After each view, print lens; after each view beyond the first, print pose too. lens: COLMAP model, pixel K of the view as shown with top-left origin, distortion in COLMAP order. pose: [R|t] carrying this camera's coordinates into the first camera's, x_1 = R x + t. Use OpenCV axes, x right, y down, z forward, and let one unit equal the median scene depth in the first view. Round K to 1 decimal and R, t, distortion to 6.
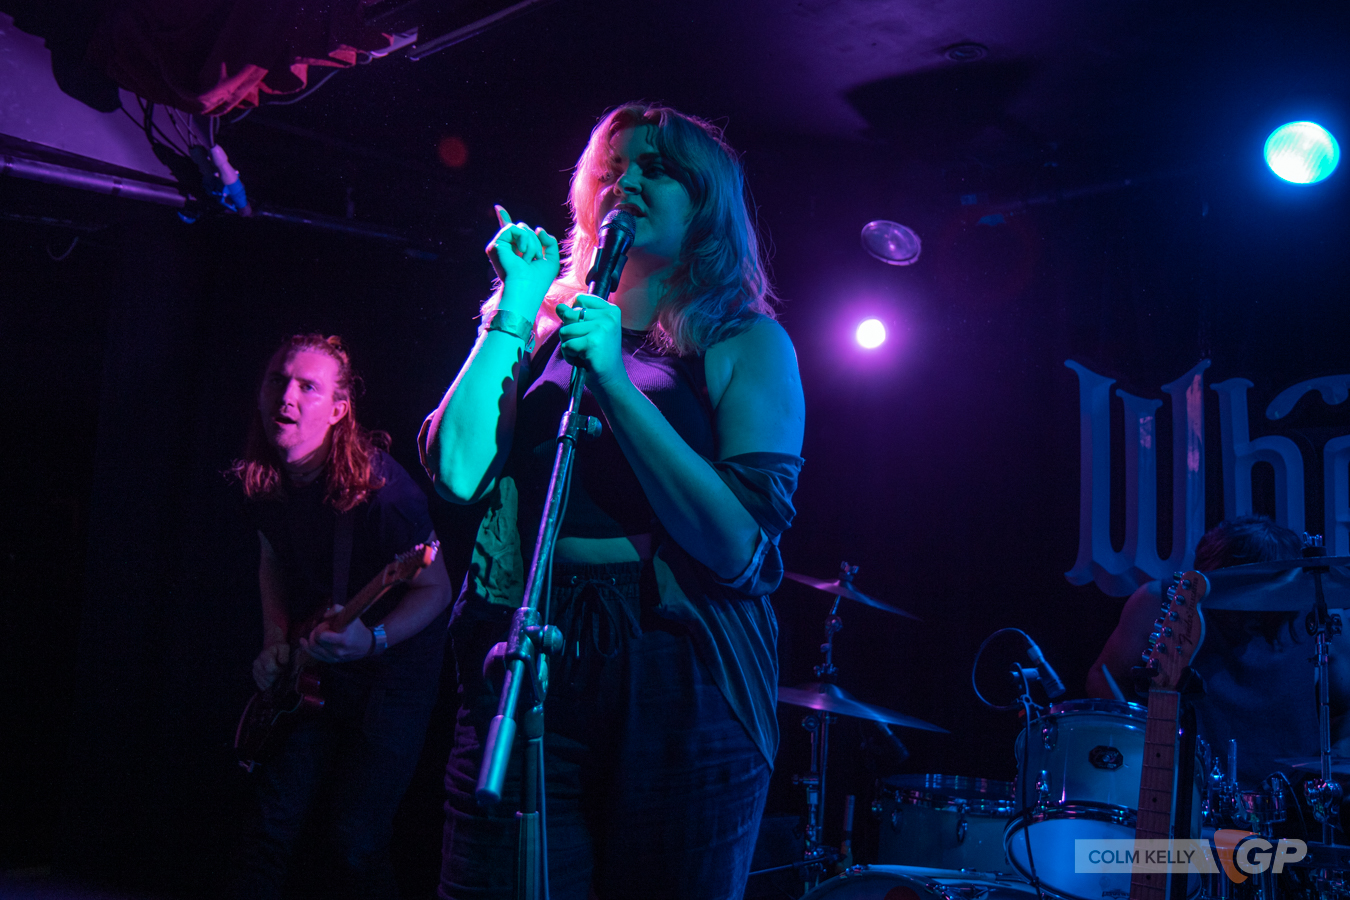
lens RADIAL K [[1415.6, 0, 630.1], [0, 1415.6, 430.0], [0, 0, 1]] dist [0.006467, 0.019878]
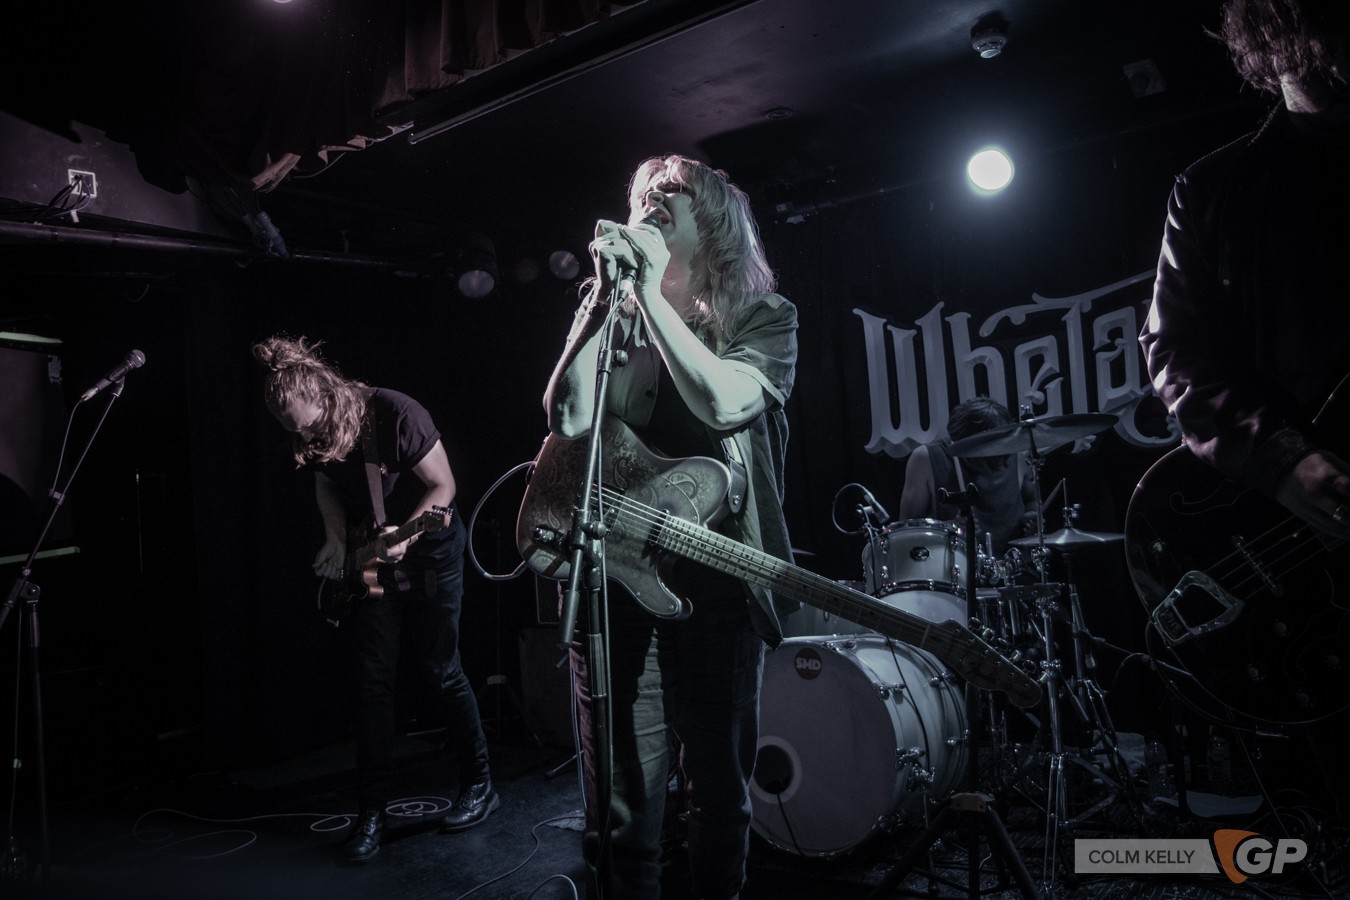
lens RADIAL K [[1027.5, 0, 685.4], [0, 1027.5, 453.5], [0, 0, 1]] dist [-0.069549, 0.010093]
pose [[0.980199, -0.111595, 0.163574, -0.077714], [0.098036, 0.991216, 0.088765, -0.011628], [-0.172043, -0.070971, 0.982530, -0.079403]]
